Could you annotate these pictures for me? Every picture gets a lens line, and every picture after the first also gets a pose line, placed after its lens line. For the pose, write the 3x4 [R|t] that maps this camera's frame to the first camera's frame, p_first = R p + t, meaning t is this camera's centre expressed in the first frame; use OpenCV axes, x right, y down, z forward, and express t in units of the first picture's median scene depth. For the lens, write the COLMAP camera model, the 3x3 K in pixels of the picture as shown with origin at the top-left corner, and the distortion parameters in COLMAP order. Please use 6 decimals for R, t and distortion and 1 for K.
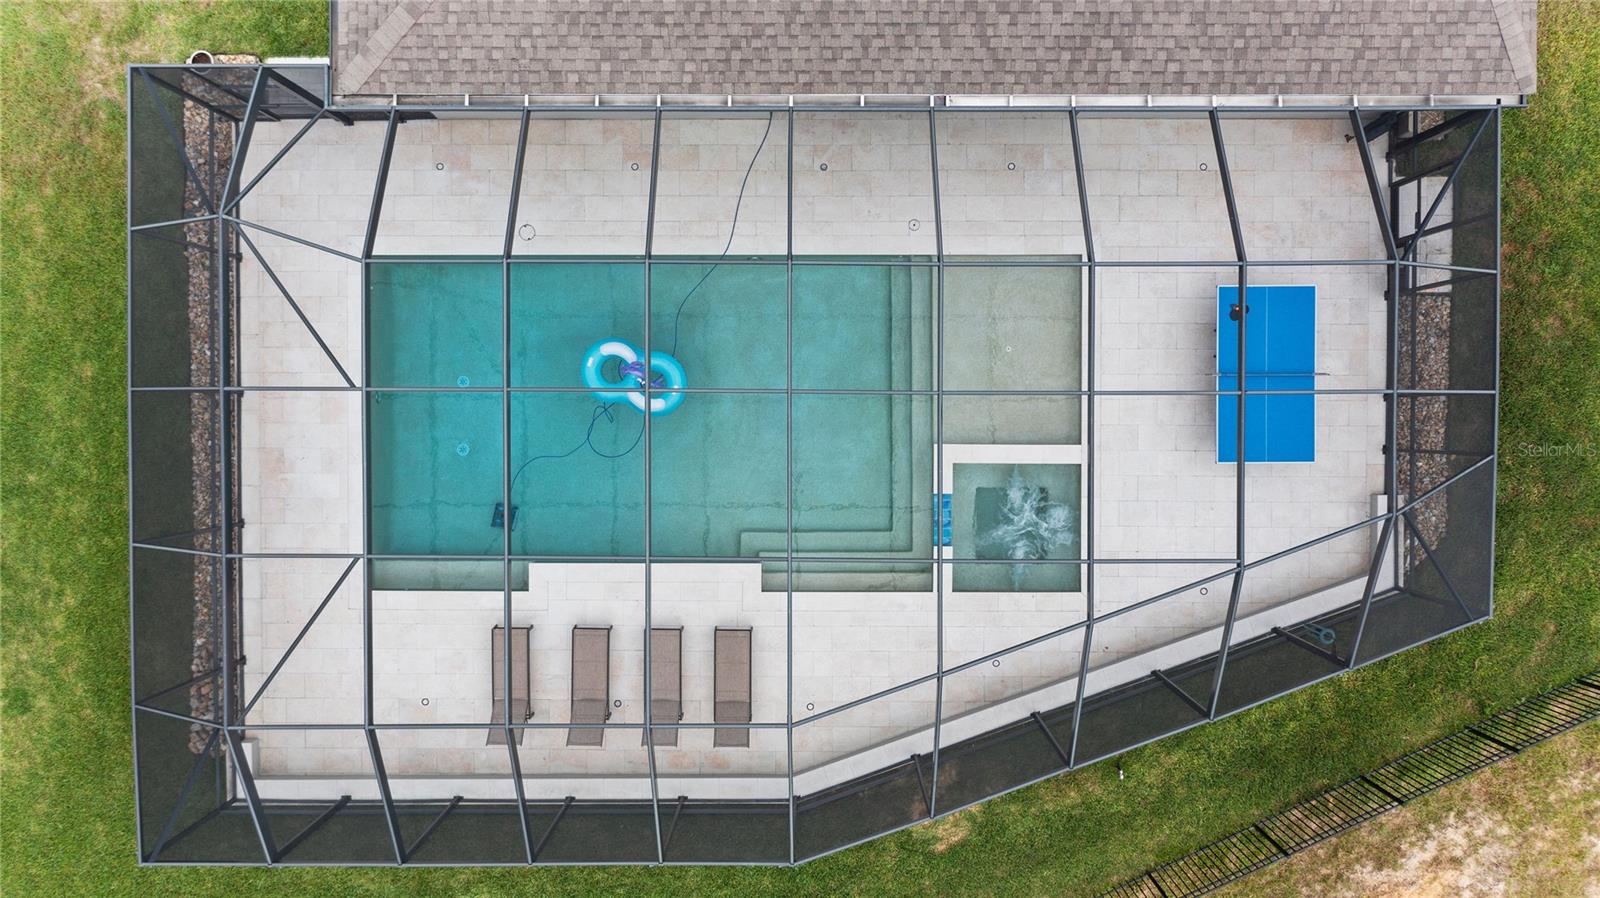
lens RADIAL K [[1279.2, 0, 803.1], [0, 1279.2, 444.0], [0, 0, 1]] dist [-0.015036, 0.028745]
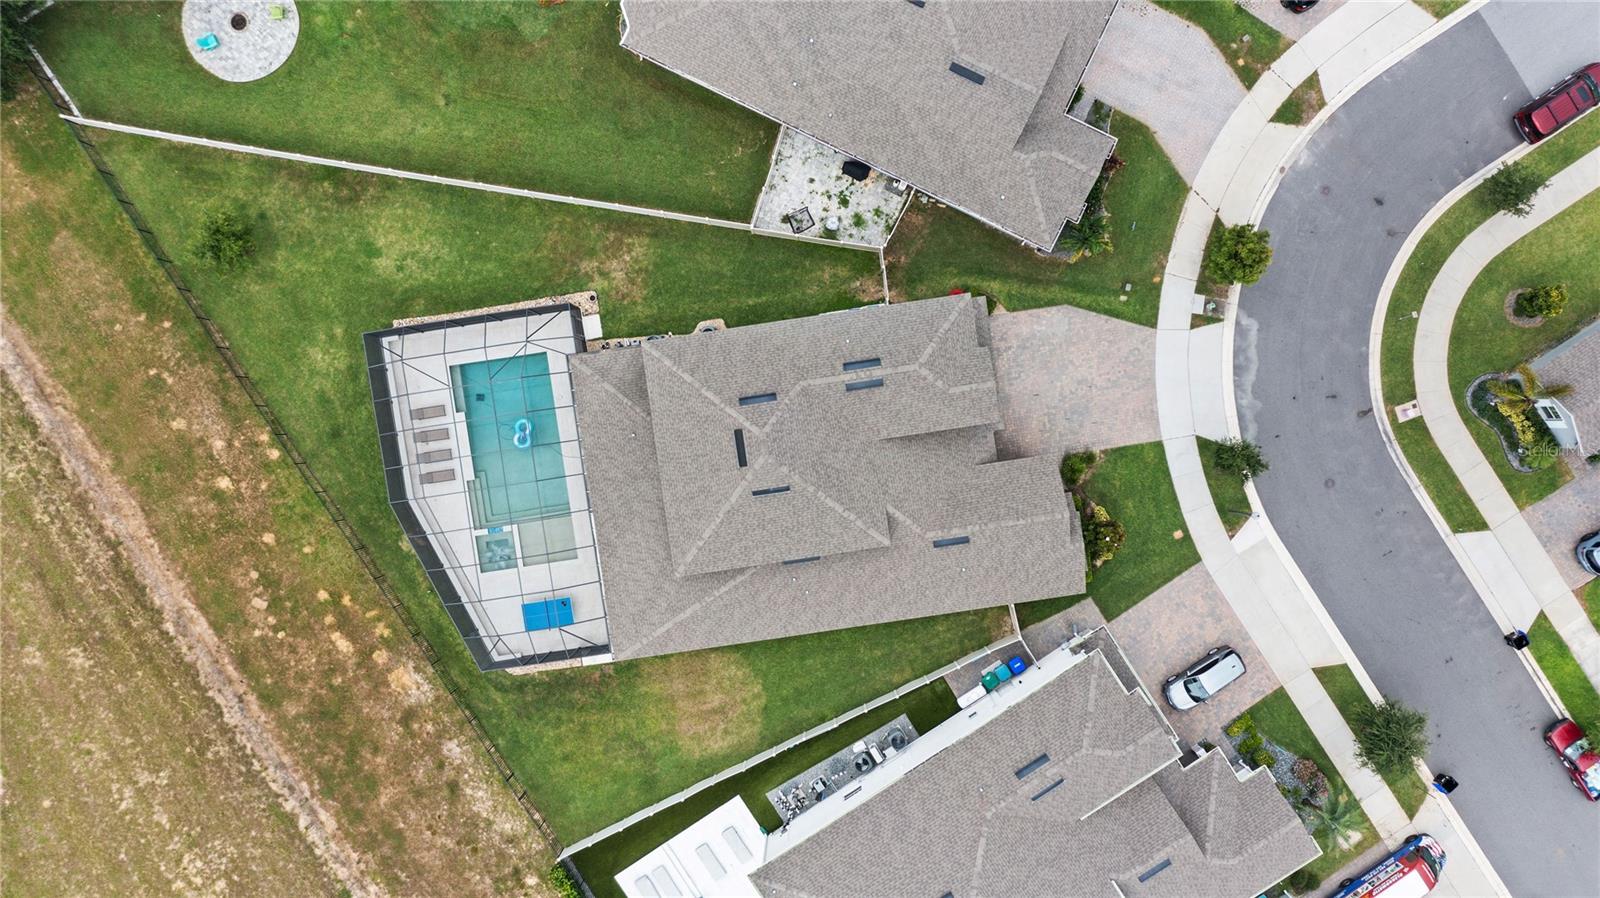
lens RADIAL K [[1279.2, 0, 796.0], [0, 1279.2, 450.0], [0, 0, 1]] dist [-0.015036, 0.028745]
pose [[0.153517, 0.988145, 0.001542, 0.017147], [-0.987661, 0.153491, -0.031094, -0.671493], [-0.030962, 0.003250, 0.999515, -2.480922]]
